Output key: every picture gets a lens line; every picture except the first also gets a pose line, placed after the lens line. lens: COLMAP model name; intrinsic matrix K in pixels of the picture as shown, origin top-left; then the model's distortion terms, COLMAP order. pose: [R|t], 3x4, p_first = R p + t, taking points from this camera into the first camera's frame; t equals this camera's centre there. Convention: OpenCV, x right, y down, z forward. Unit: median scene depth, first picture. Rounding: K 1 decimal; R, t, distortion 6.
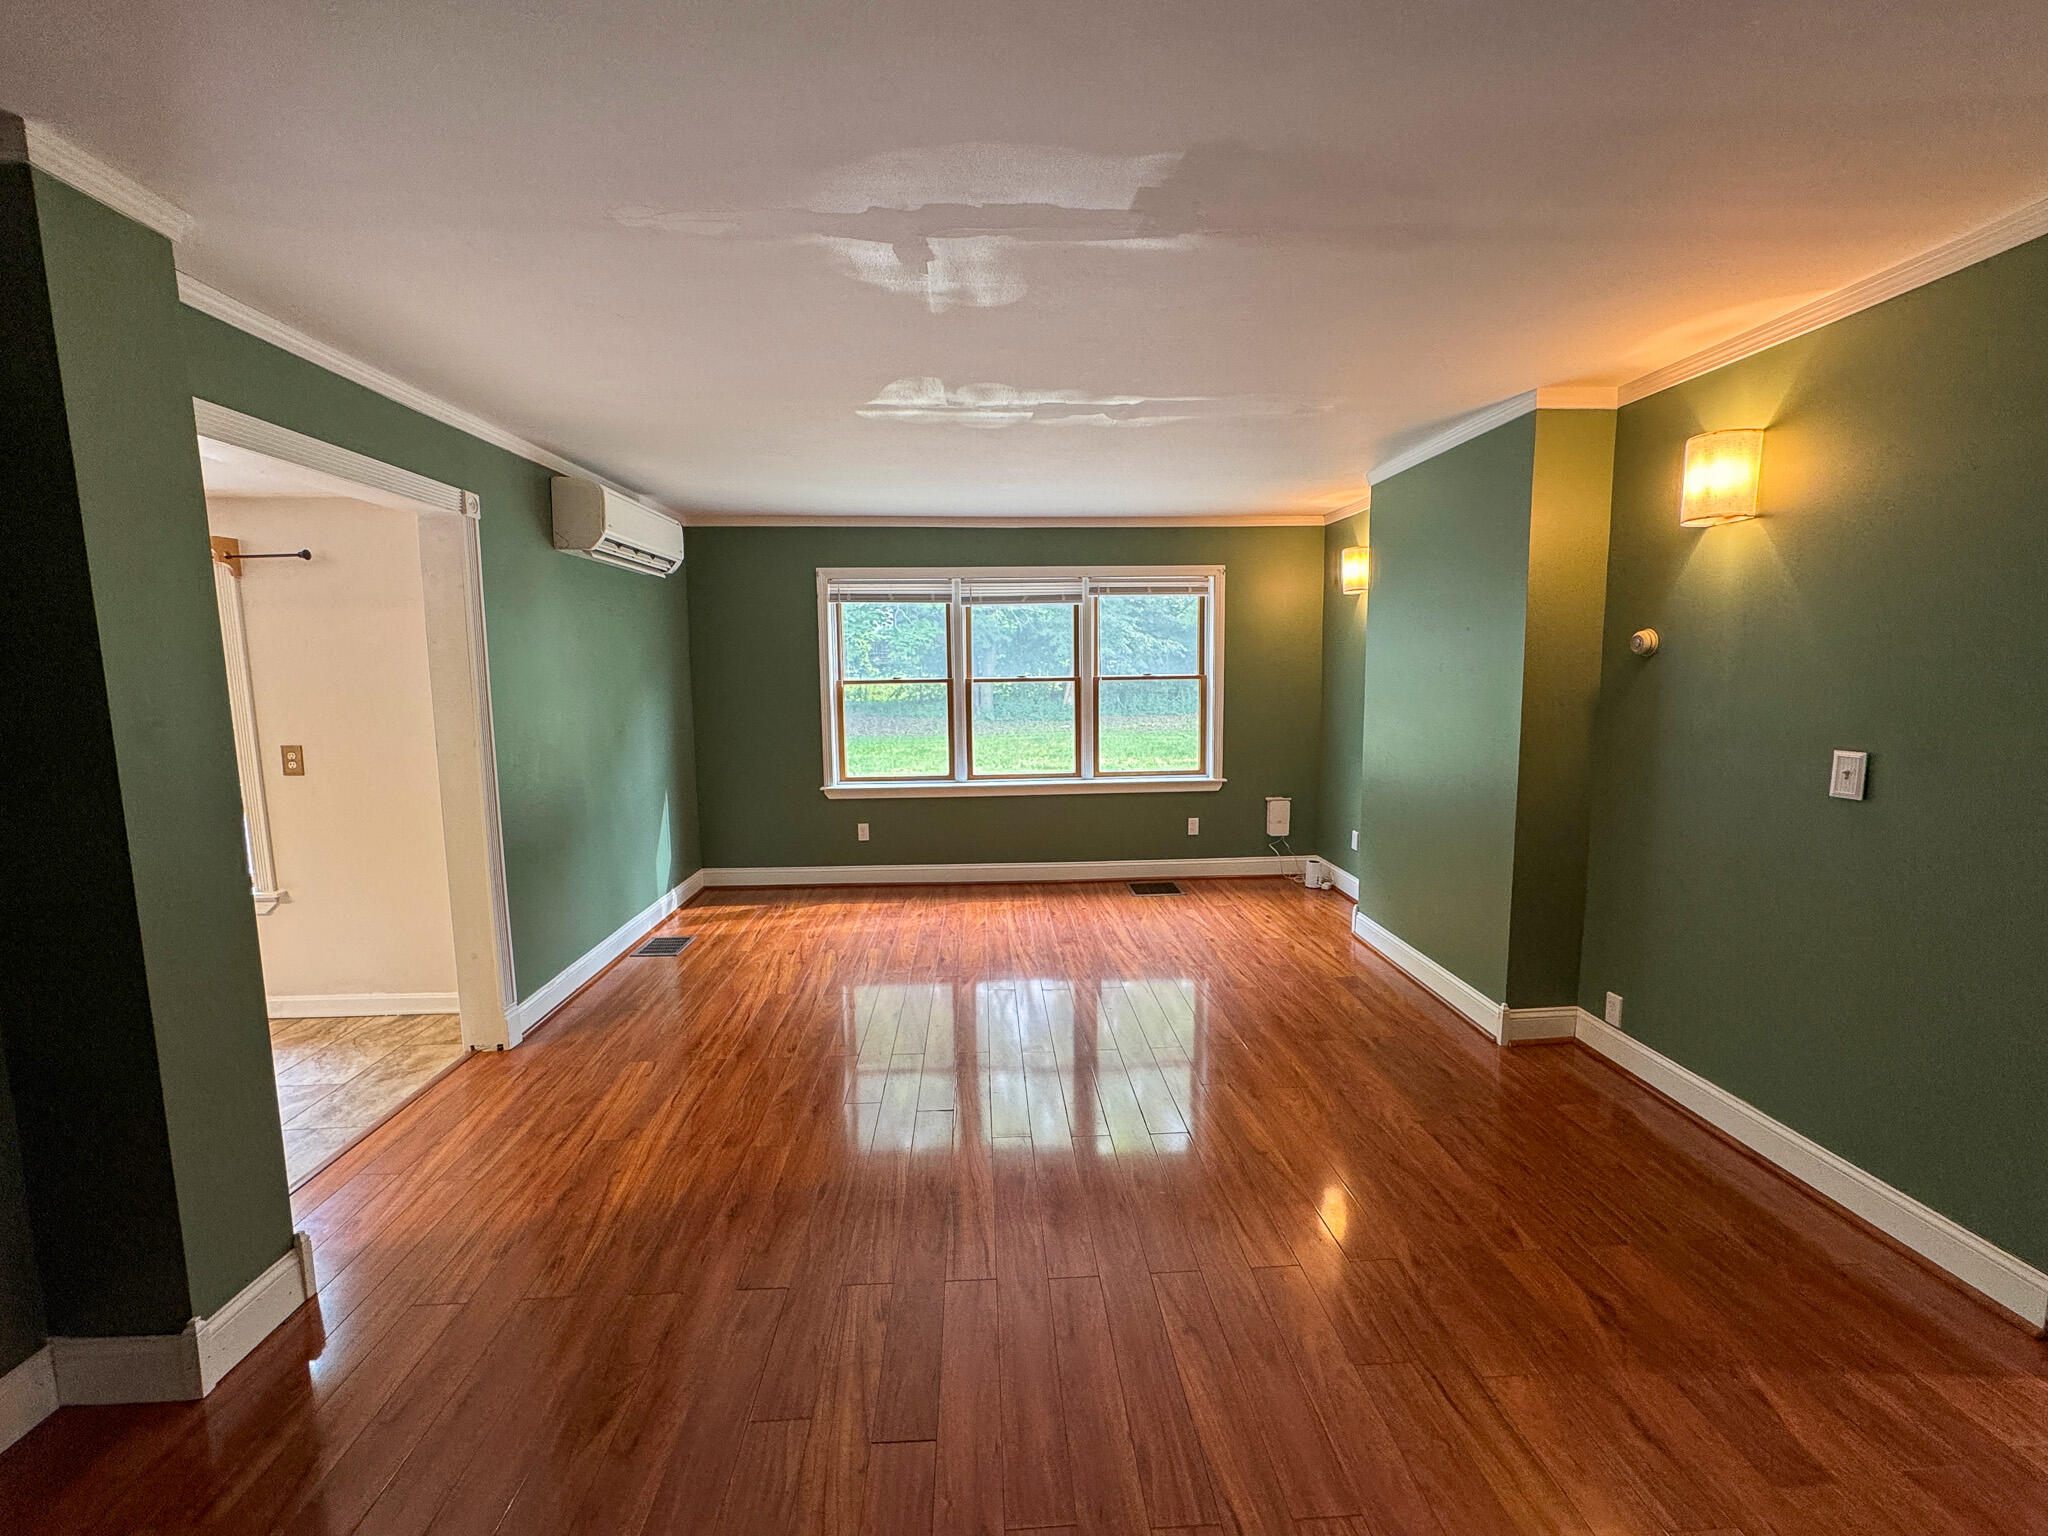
lens RADIAL K [[797.9, 0, 1001.4], [0, 797.9, 764.6], [0, 0, 1]] dist [-0.042481, 0.017206]
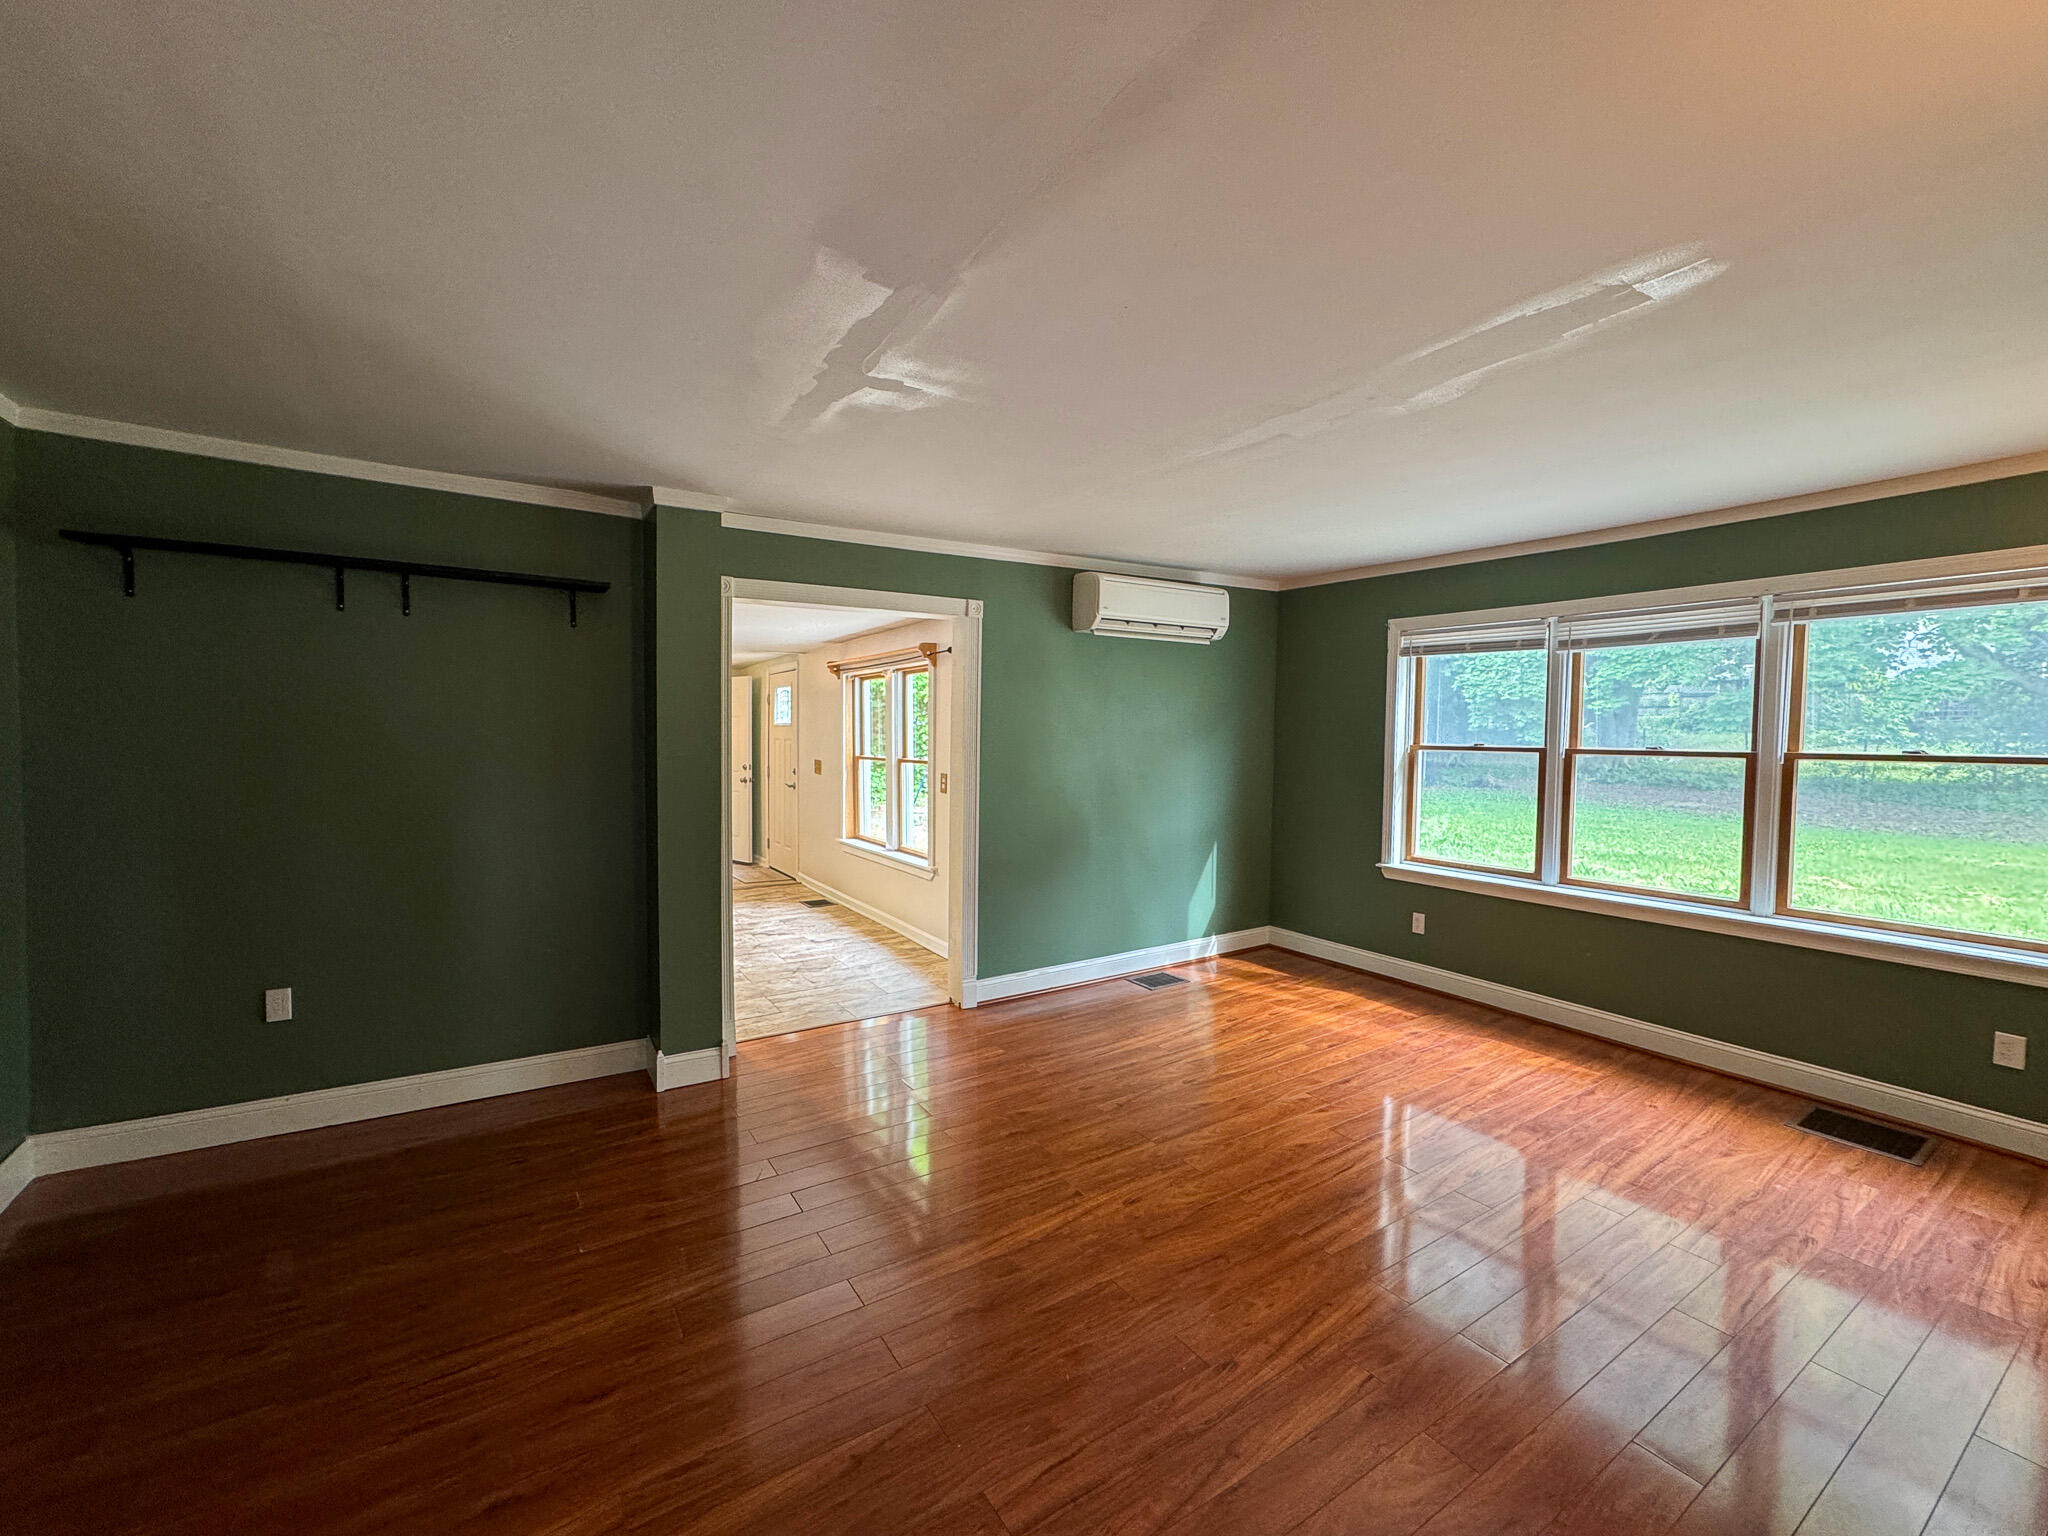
lens RADIAL K [[797.9, 0, 1001.4], [0, 797.9, 764.6], [0, 0, 1]] dist [-0.042481, 0.017206]
pose [[0.530080, 0.052168, -0.846341, 0.327484], [-0.113914, 0.993439, -0.010111, -0.026956], [0.840261, 0.101770, 0.532545, 0.180276]]
